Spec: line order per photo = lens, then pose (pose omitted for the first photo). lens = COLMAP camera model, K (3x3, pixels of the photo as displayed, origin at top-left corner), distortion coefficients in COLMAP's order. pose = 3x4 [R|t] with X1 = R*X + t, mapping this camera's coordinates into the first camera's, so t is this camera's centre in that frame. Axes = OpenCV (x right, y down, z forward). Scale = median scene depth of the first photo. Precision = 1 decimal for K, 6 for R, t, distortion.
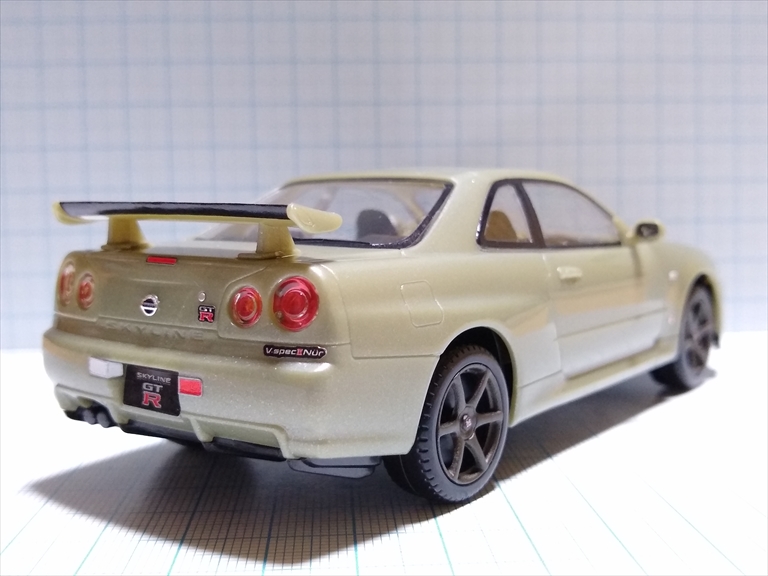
lens RADIAL K [[988.2, 0, 384.0], [0, 988.2, 288.0], [0, 0, 1]] dist [0.149224, -0.880332]
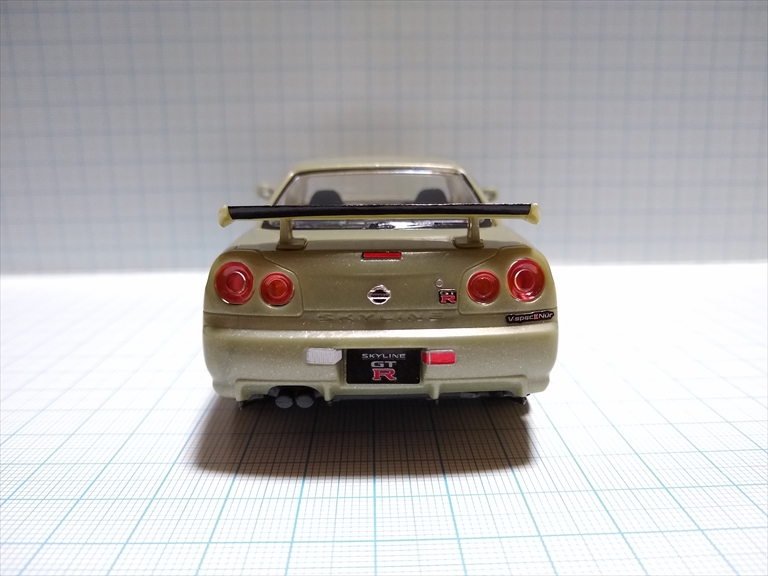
lens RADIAL K [[655.5, 0, 382.7], [0, 655.5, 257.6], [0, 0, 1]] dist [0.065299, -0.012327]
pose [[0.788804, -0.118940, 0.603026, -0.698864], [0.066053, 0.991820, 0.109224, -0.110881], [-0.611085, -0.046324, 0.790208, 0.405412]]
